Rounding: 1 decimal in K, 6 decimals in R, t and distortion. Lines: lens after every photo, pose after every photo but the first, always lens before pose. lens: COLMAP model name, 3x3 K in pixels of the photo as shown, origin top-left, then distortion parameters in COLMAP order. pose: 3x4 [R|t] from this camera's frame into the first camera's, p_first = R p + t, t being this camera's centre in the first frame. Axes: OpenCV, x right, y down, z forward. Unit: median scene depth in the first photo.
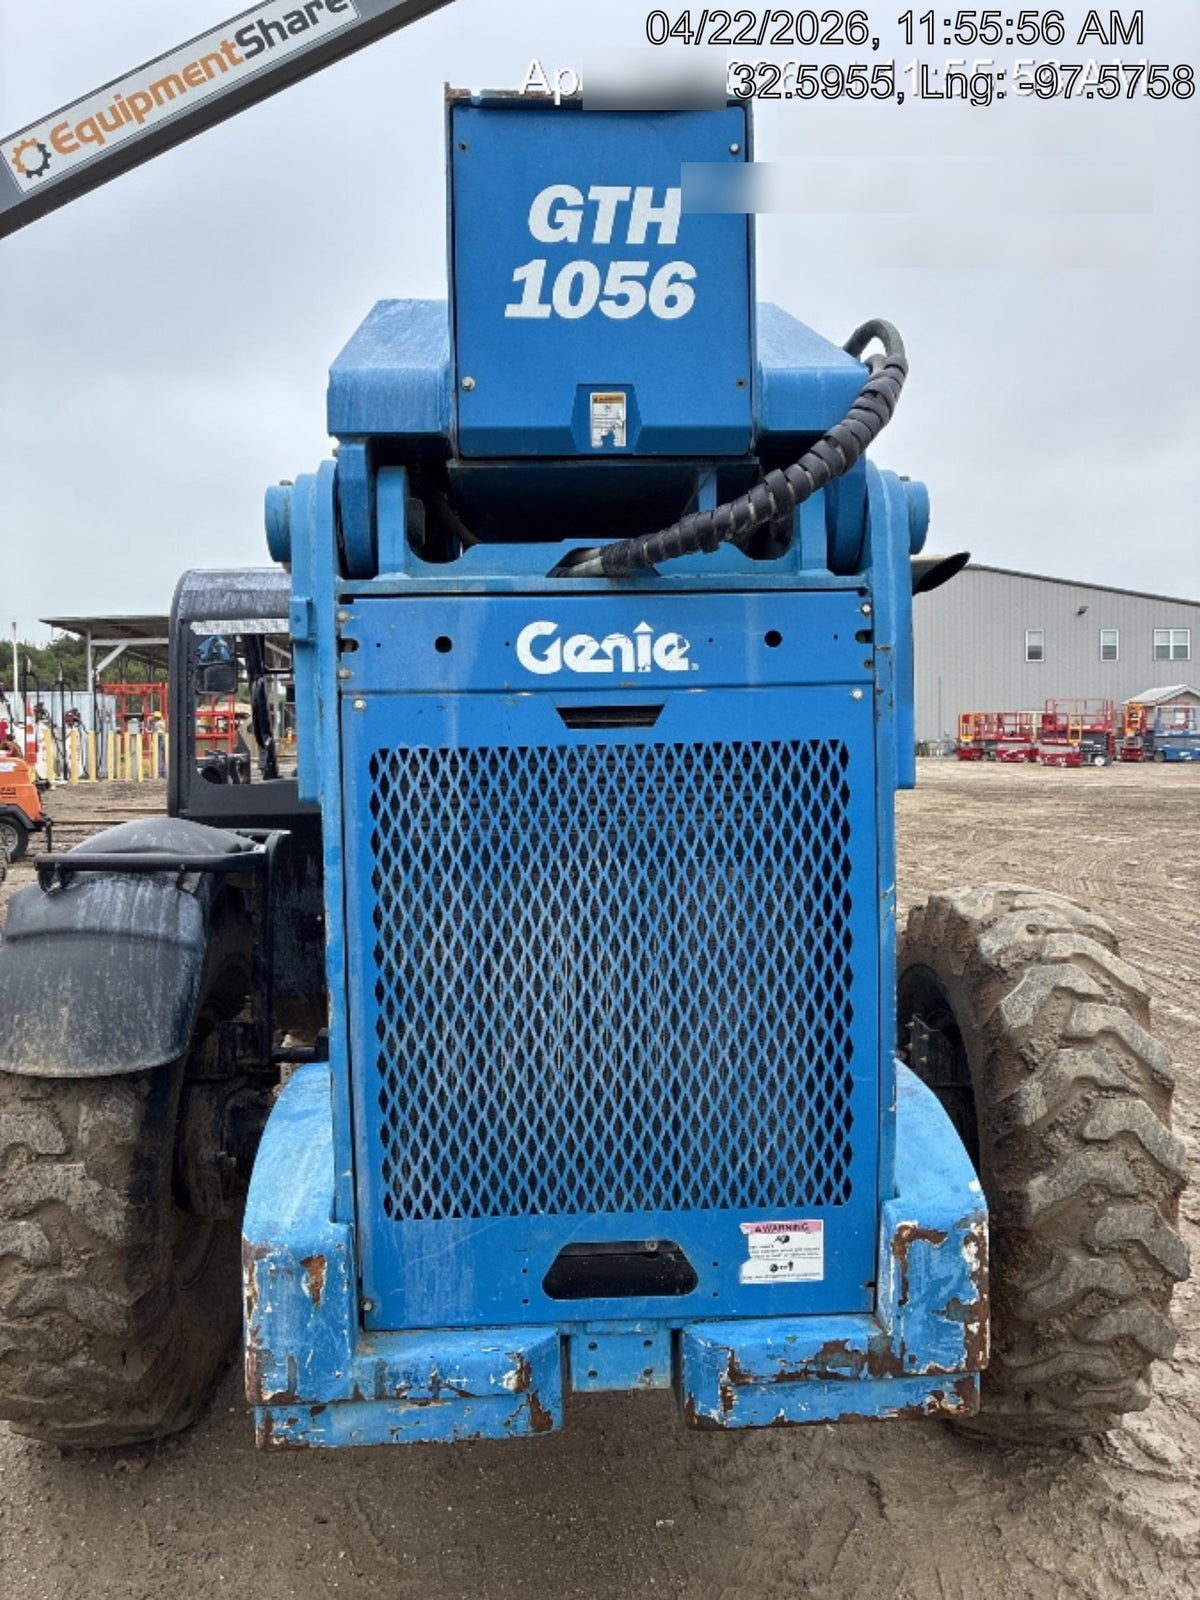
lens RADIAL K [[1169.9, 0, 620.6], [0, 1169.9, 801.4], [0, 0, 1]] dist [0.018273, 0.003110]
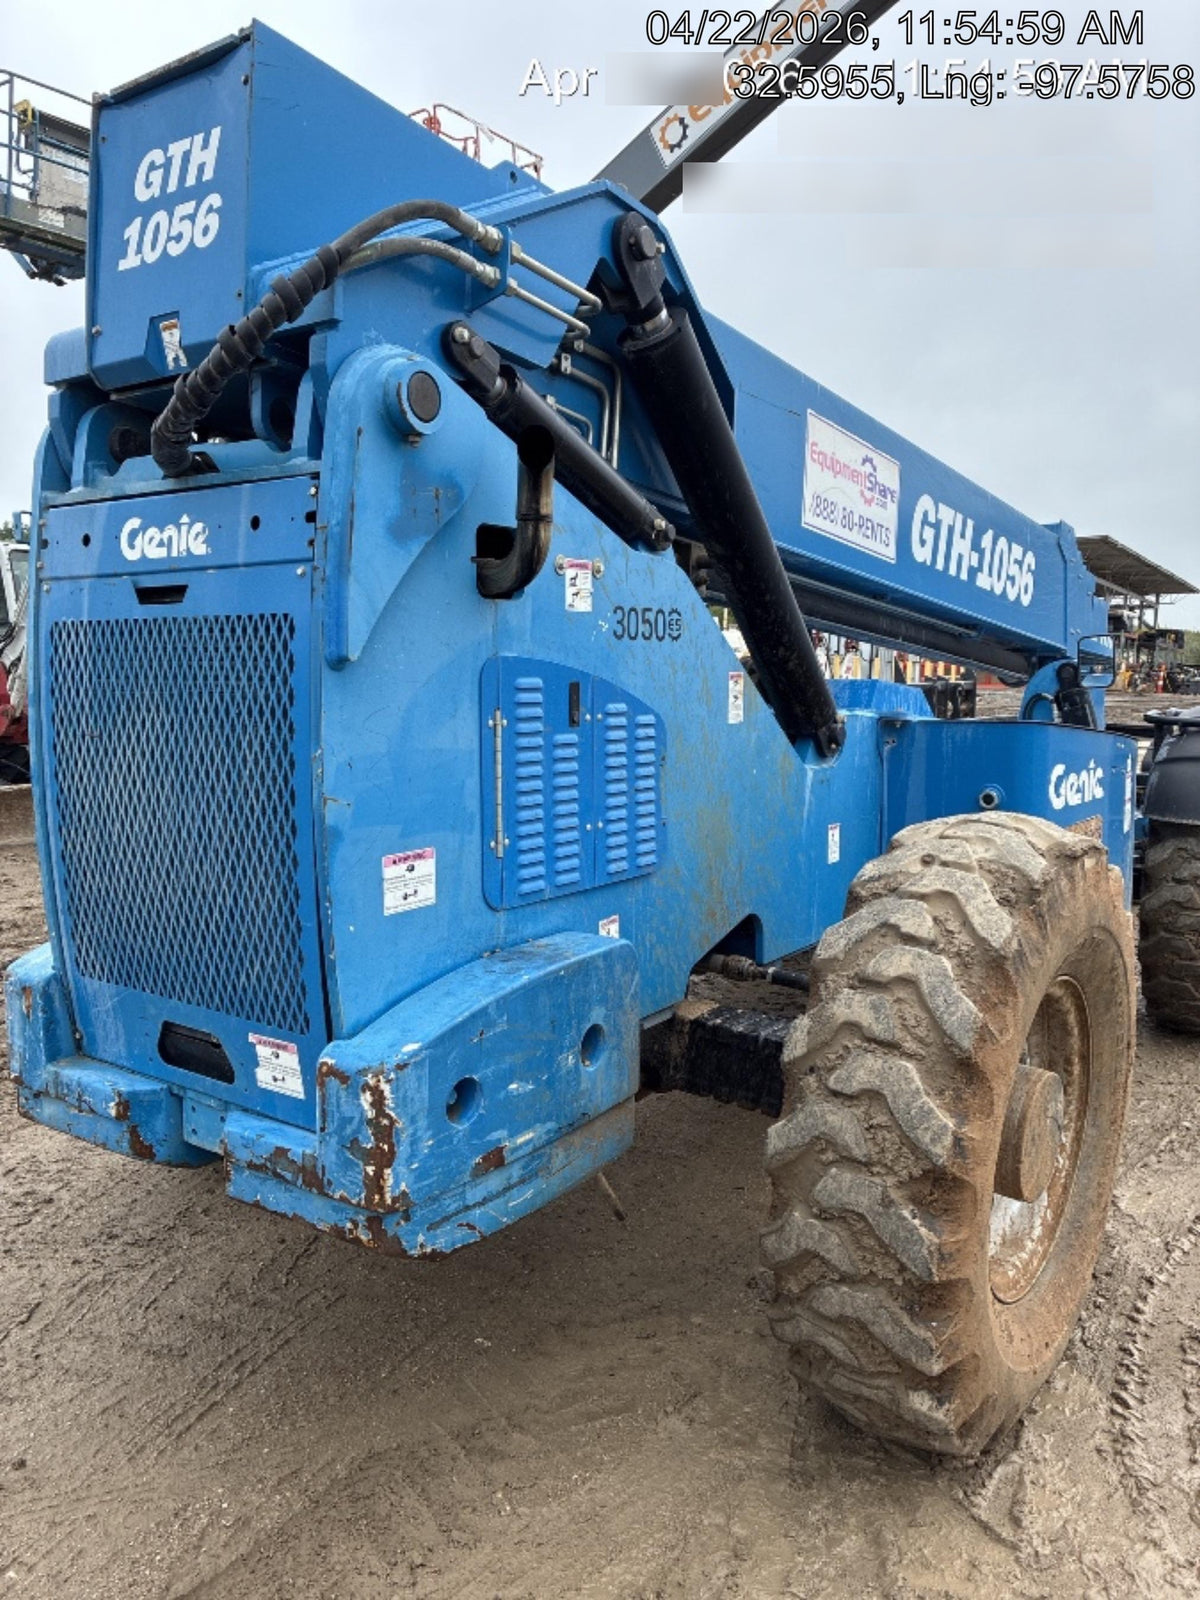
lens RADIAL K [[1213.2, 0, 600.0], [0, 1213.2, 800.0], [0, 0, 1]] dist [0.001681, 0.000479]
pose [[0.791511, 0.088222, -0.604754, 1.113971], [-0.050286, 0.995572, 0.079420, 0.016325], [0.609083, -0.032451, 0.792442, 0.270925]]
